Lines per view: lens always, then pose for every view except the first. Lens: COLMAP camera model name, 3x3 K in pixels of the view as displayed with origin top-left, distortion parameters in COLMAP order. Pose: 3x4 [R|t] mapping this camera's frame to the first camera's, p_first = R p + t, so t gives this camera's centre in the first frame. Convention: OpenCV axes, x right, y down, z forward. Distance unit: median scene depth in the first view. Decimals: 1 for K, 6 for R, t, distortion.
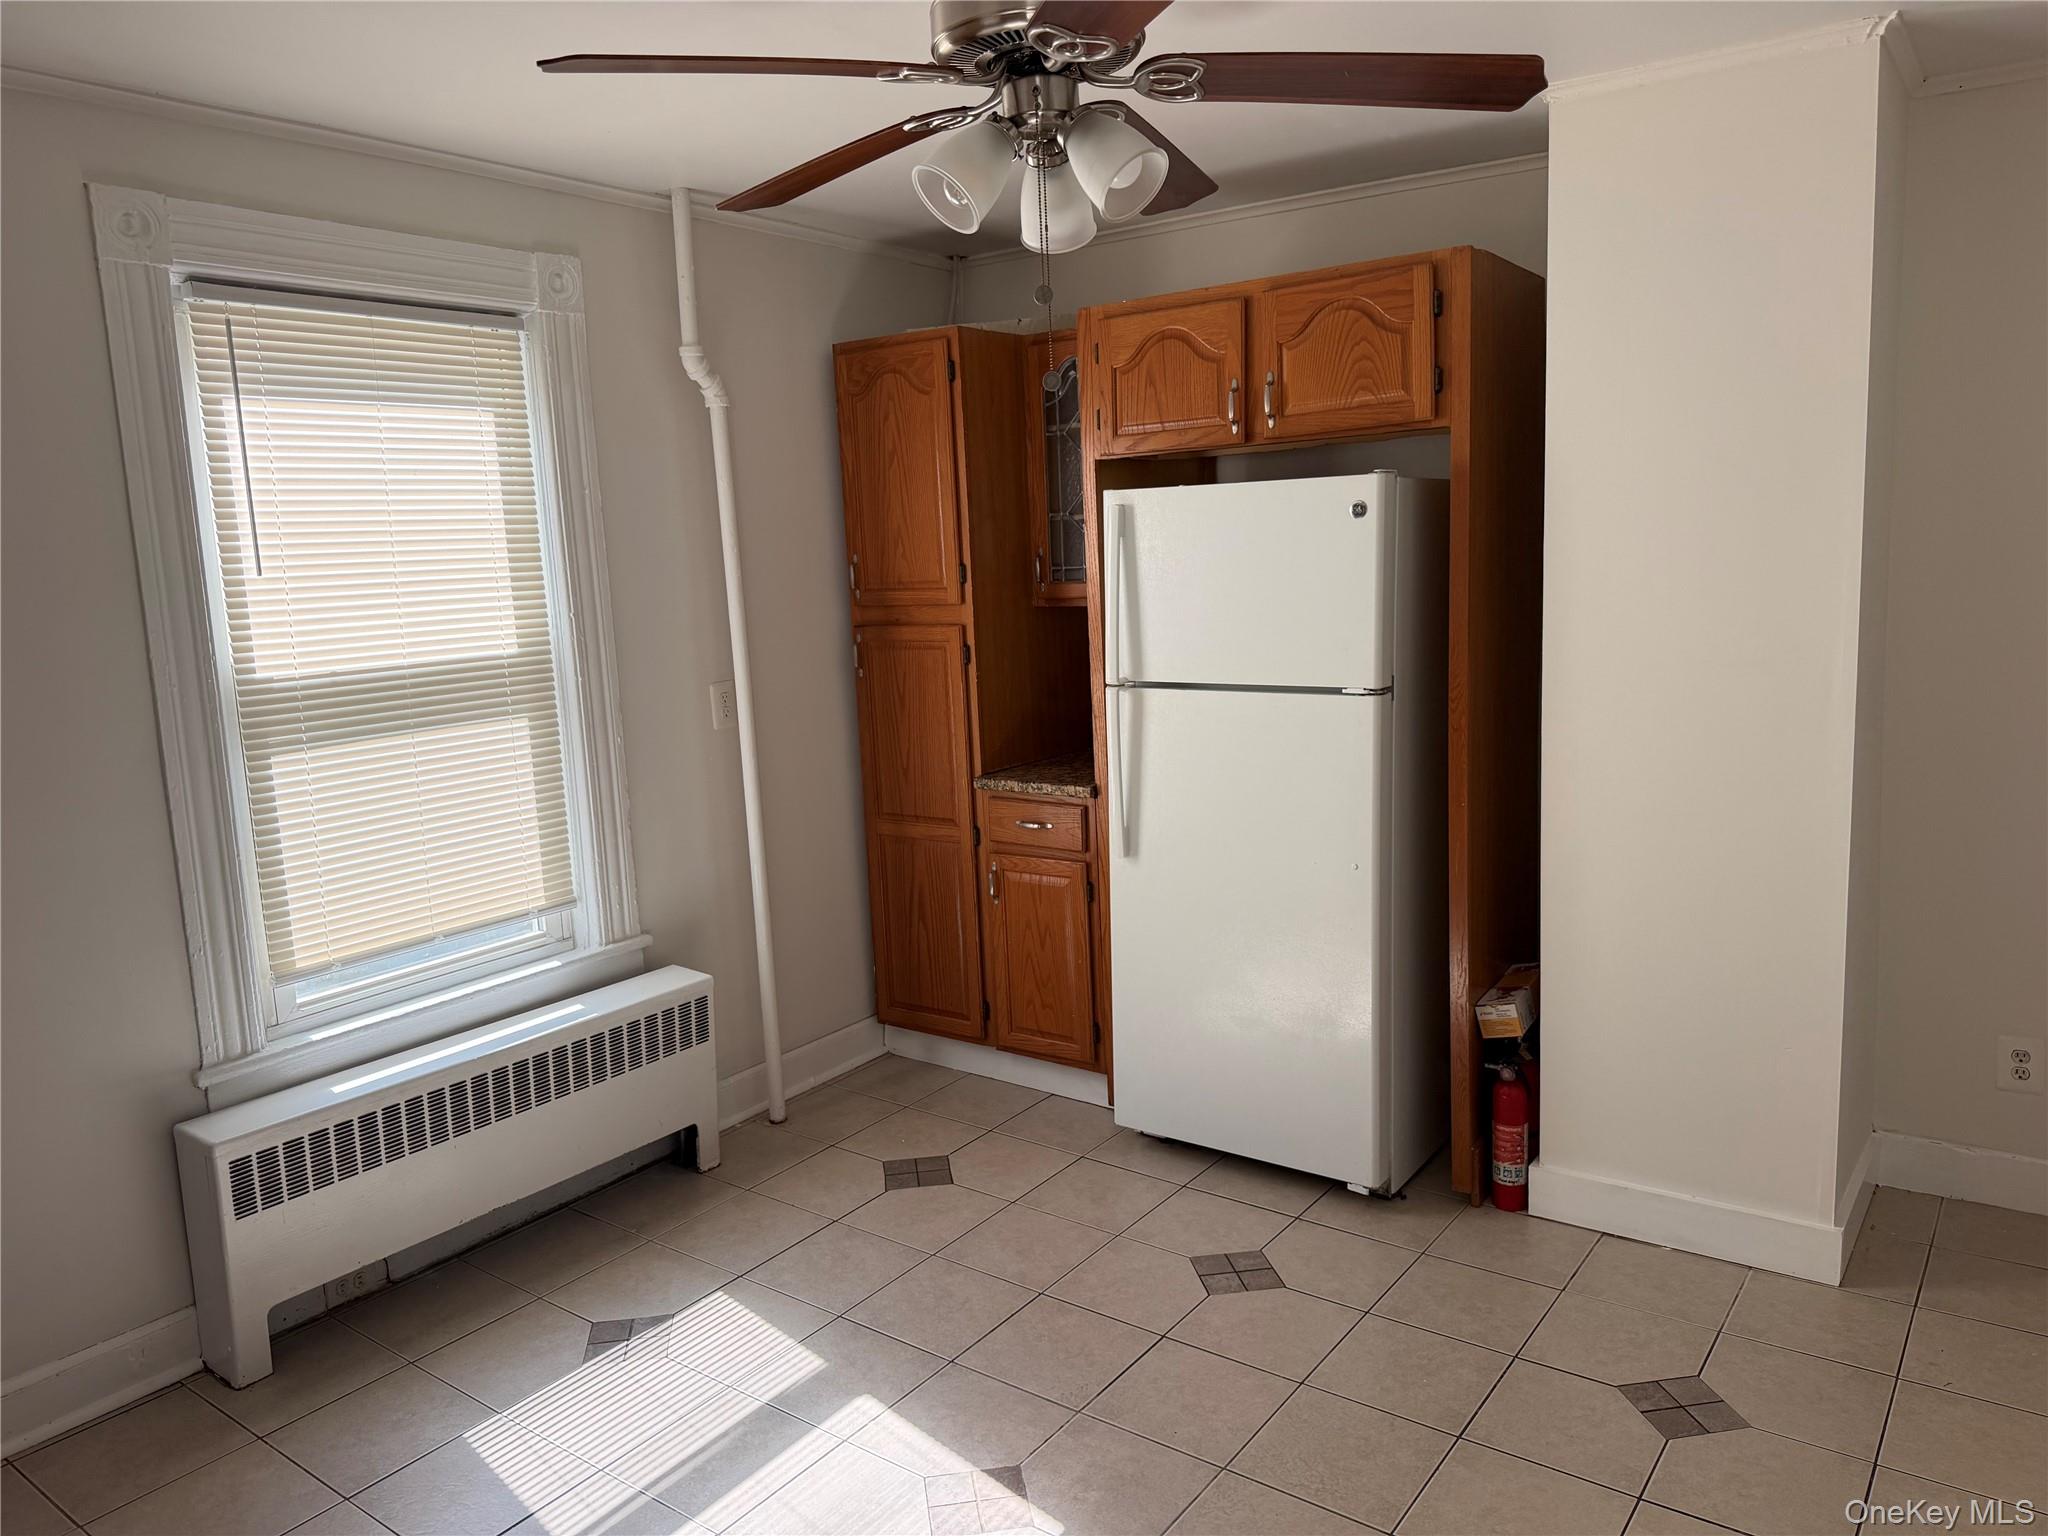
lens RADIAL K [[1467.8, 0, 1024.0], [0, 1467.8, 768.0], [0, 0, 1]] dist [0.077540, -0.082085]
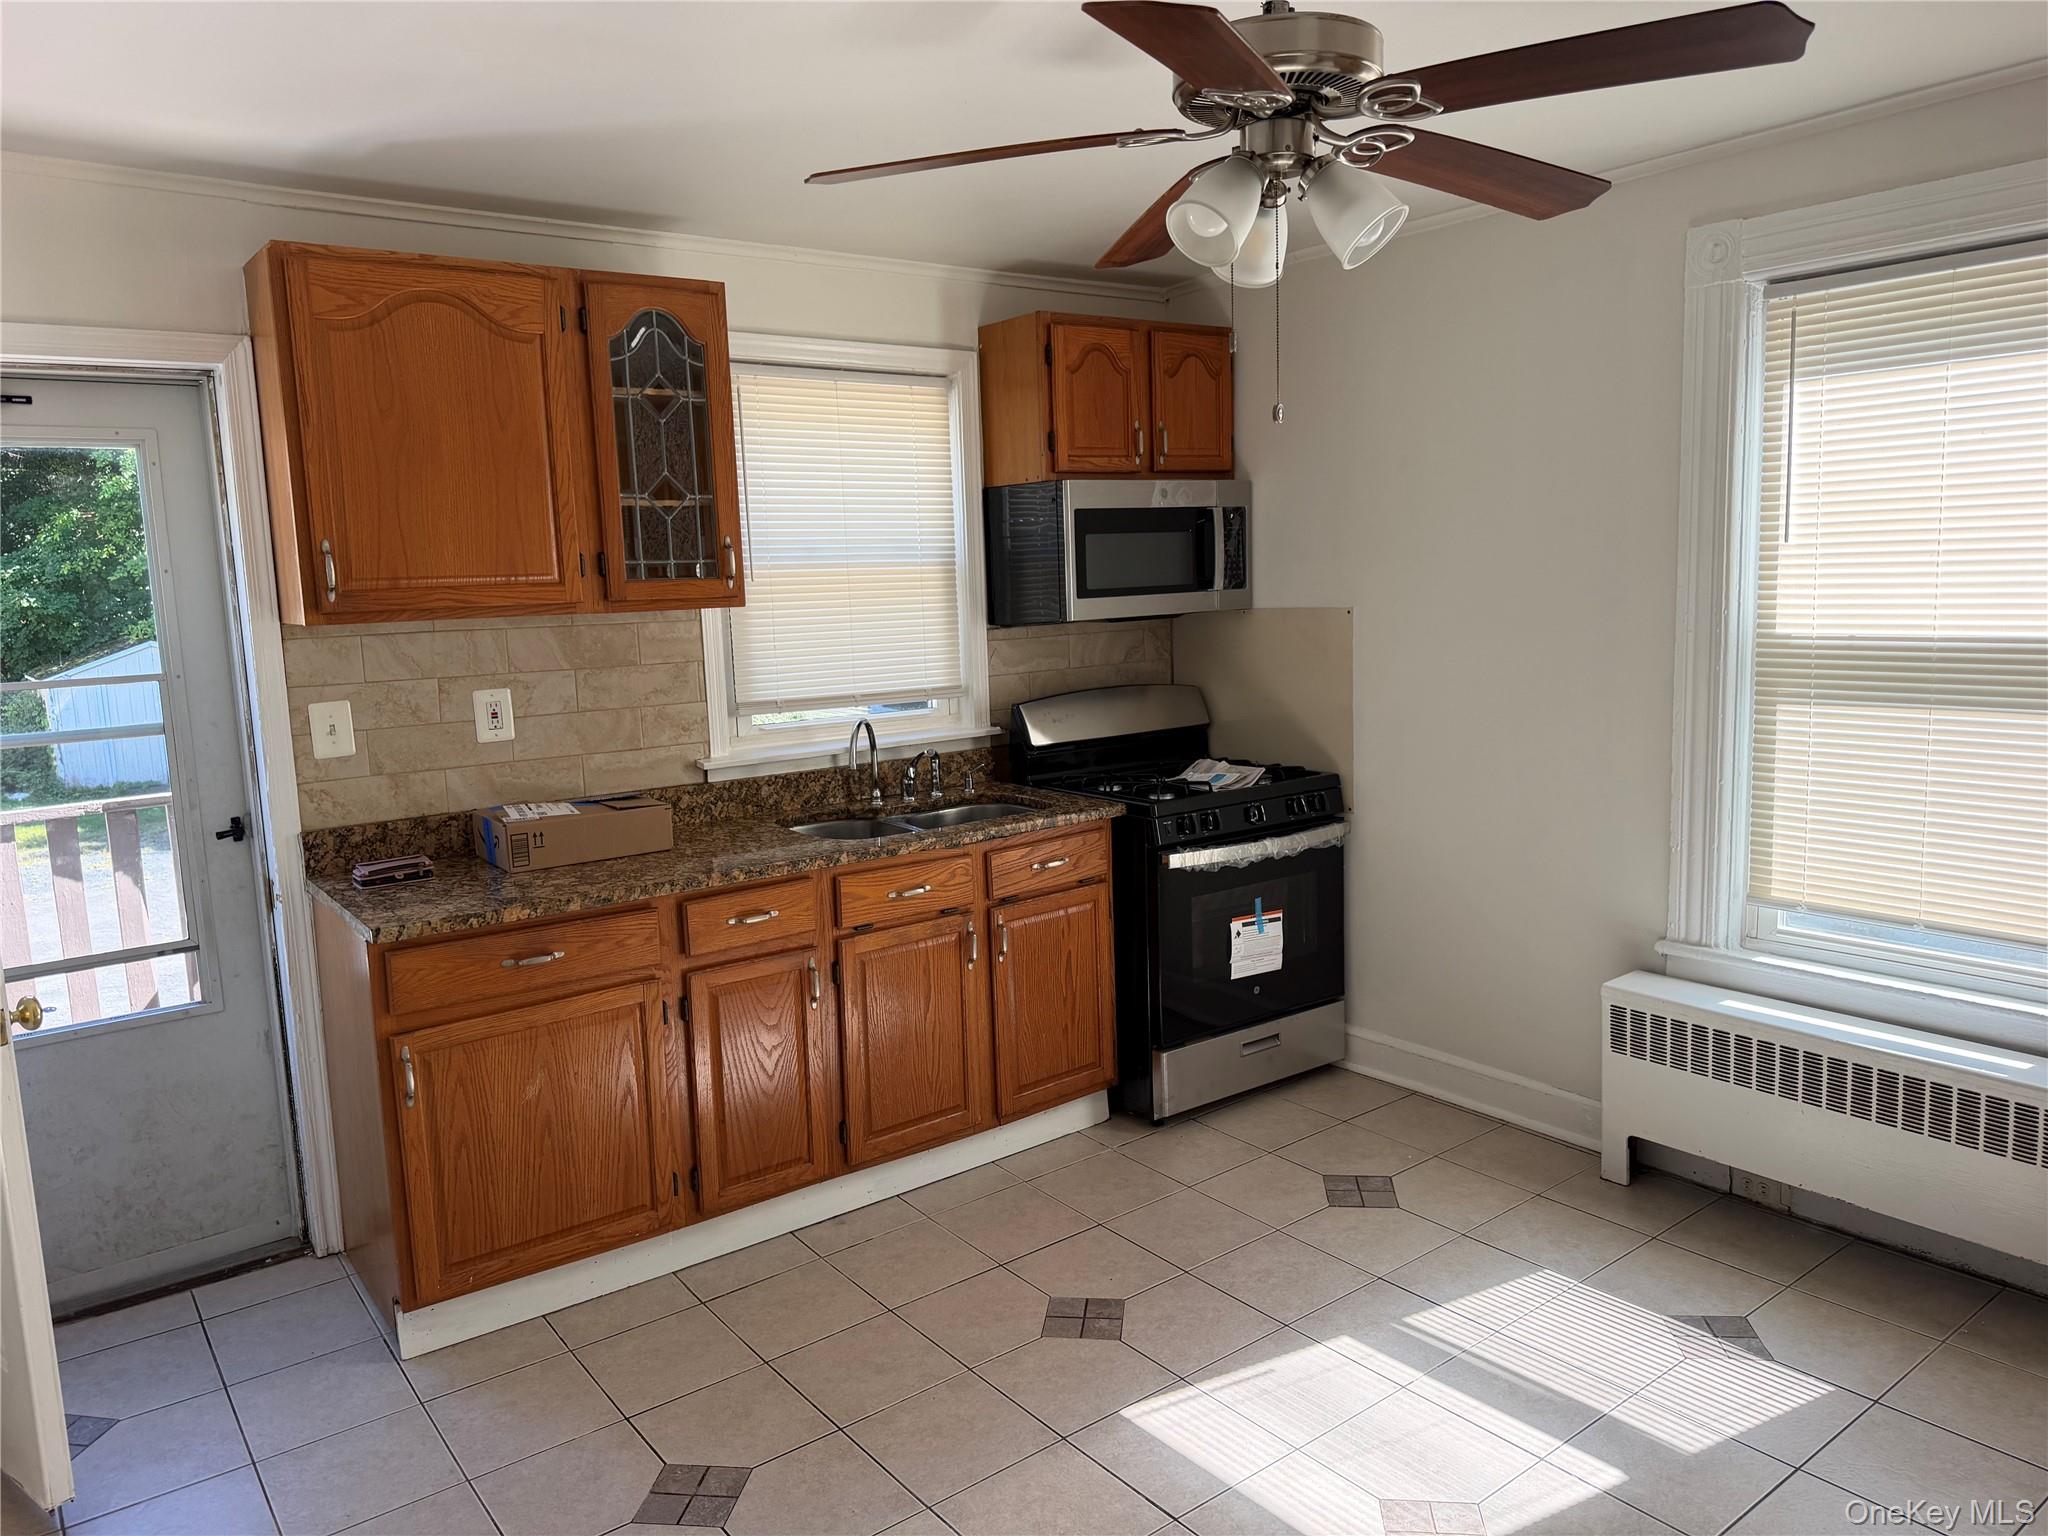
lens RADIAL K [[1467.8, 0, 1024.0], [0, 1467.8, 768.0], [0, 0, 1]] dist [0.077540, -0.082085]
pose [[-0.235116, 0.197976, -0.951591, 0.691807], [-0.107222, 0.967778, 0.227836, -0.153395], [0.966035, 0.155600, -0.206313, 0.685371]]
